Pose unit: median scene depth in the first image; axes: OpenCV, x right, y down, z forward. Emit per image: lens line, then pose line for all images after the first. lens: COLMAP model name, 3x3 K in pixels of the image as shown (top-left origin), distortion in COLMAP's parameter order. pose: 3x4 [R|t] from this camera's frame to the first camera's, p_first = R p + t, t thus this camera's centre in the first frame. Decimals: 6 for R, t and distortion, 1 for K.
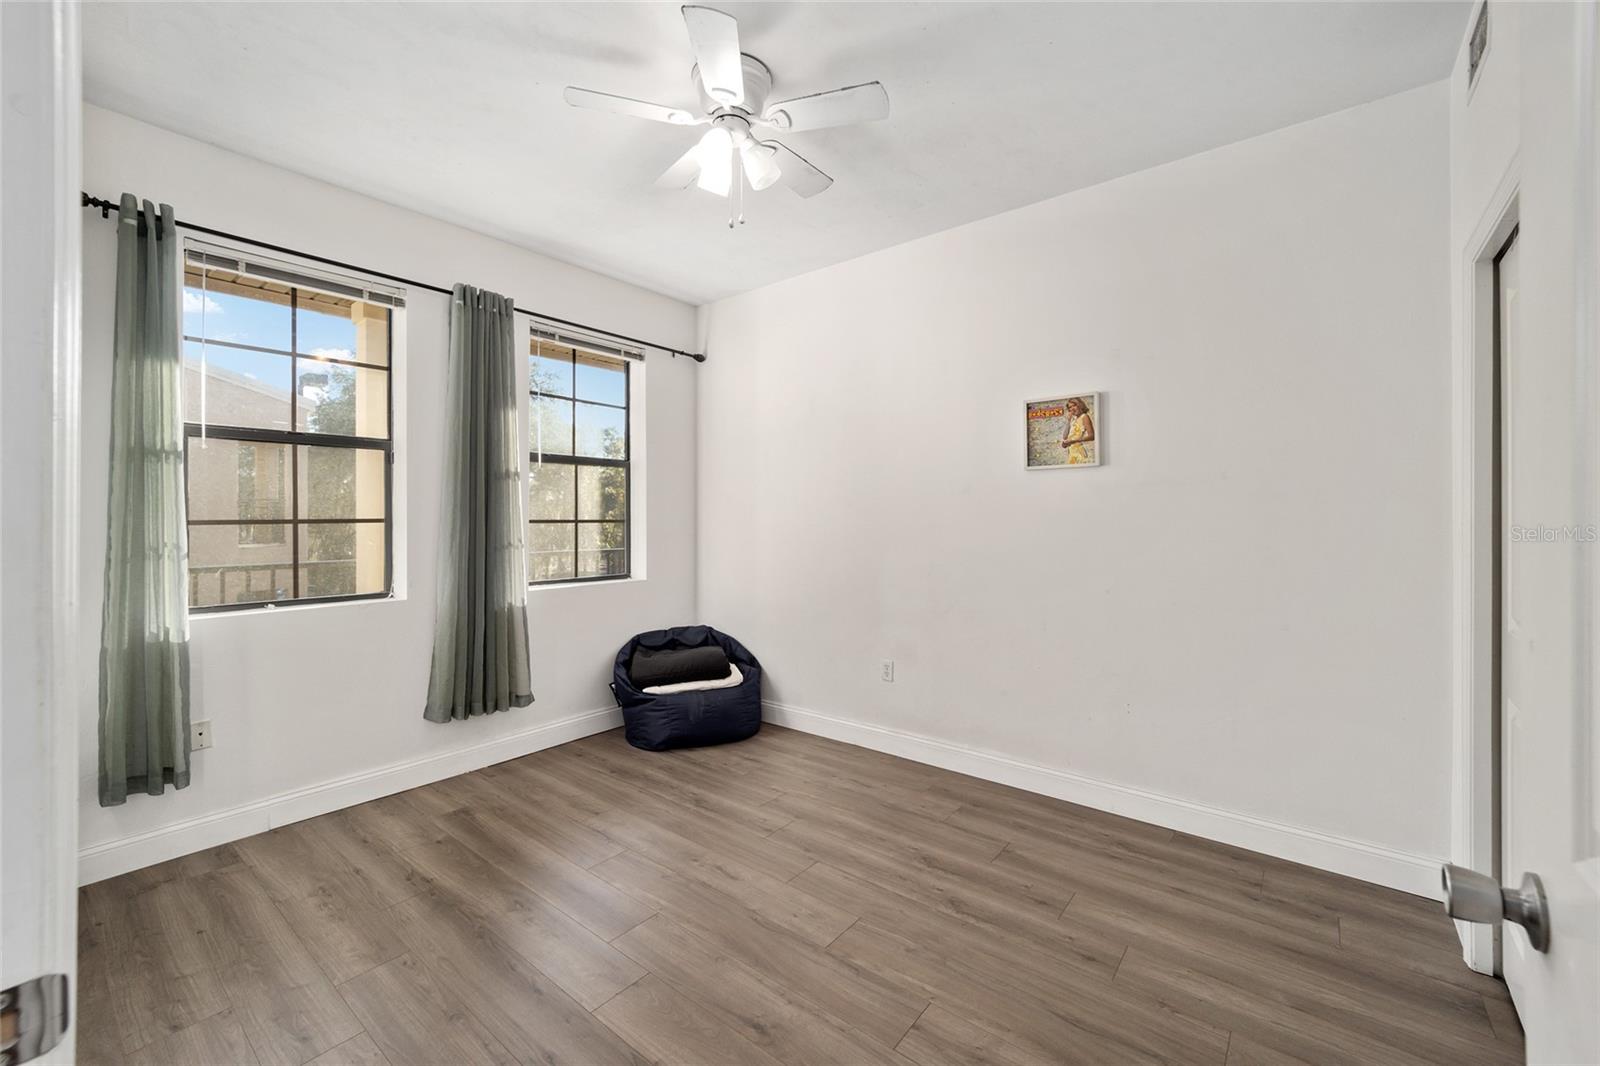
lens RADIAL K [[646.2, 0, 798.9], [0, 646.2, 520.9], [0, 0, 1]] dist [0.000170, -0.000003]
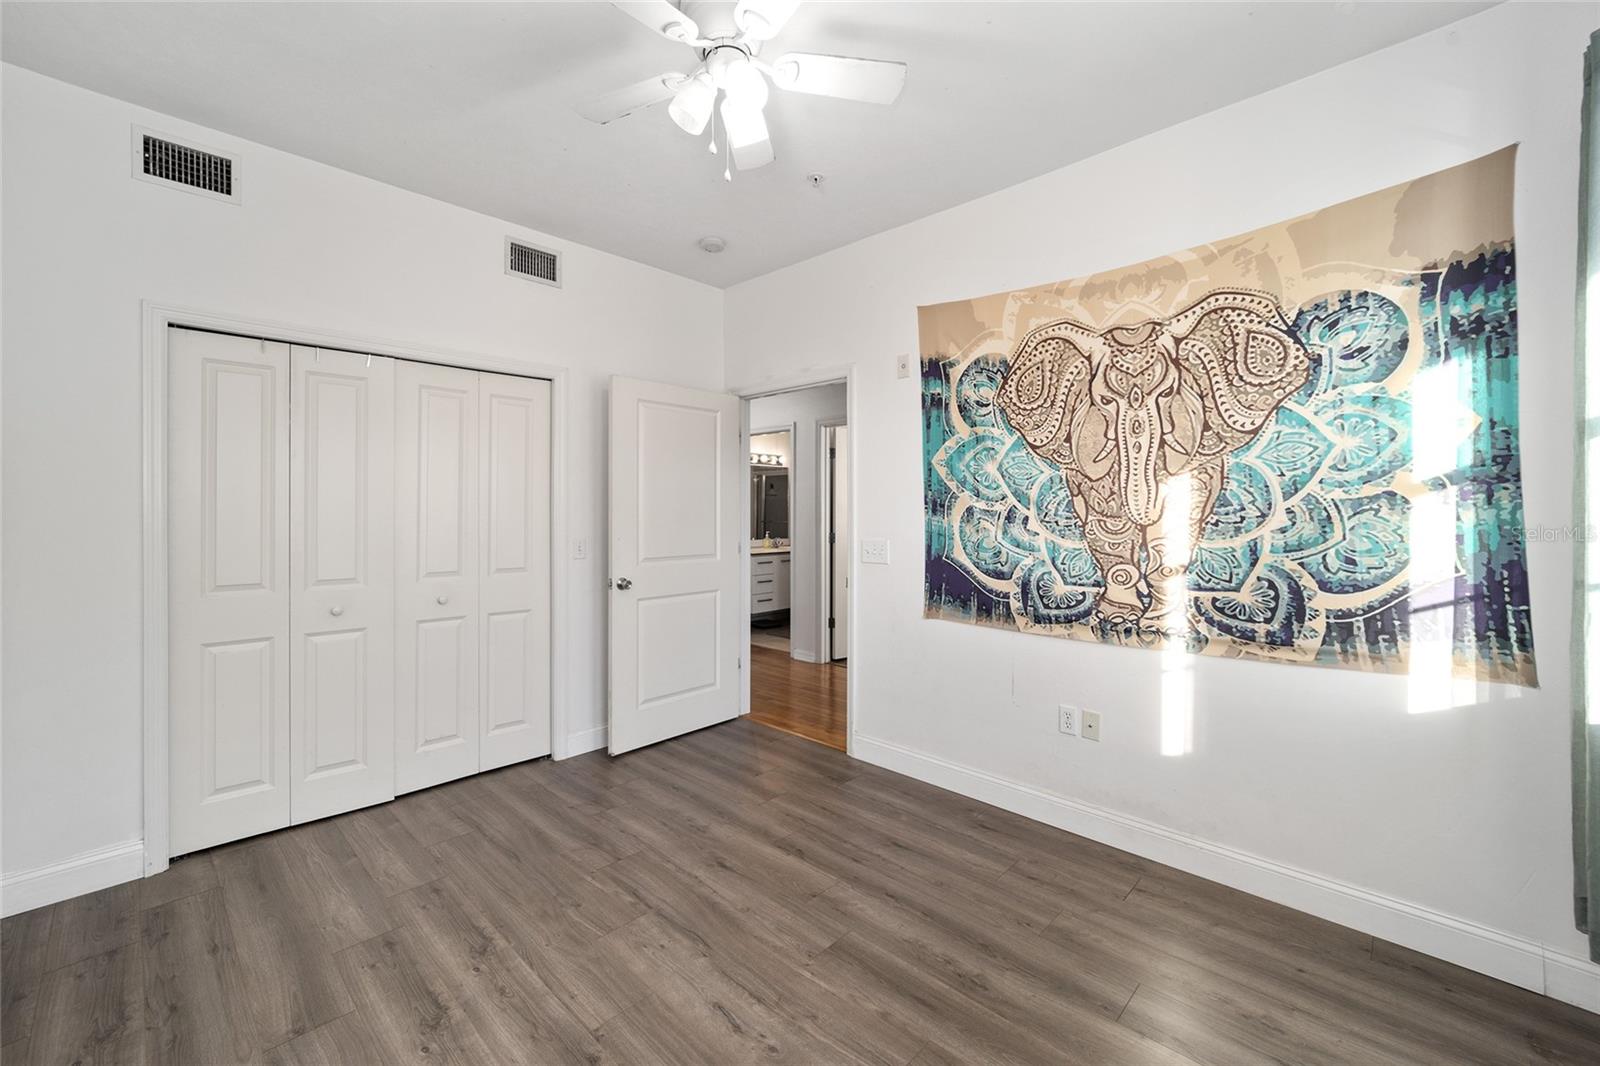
lens RADIAL K [[646.2, 0, 800.9], [0, 646.2, 518.9], [0, 0, 1]] dist [0.000170, -0.000003]
pose [[-0.996448, -0.000614, 0.084205, -0.287628], [0.000427, 0.999924, 0.012342, -0.018527], [-0.084206, 0.012334, -0.996372, 1.933306]]
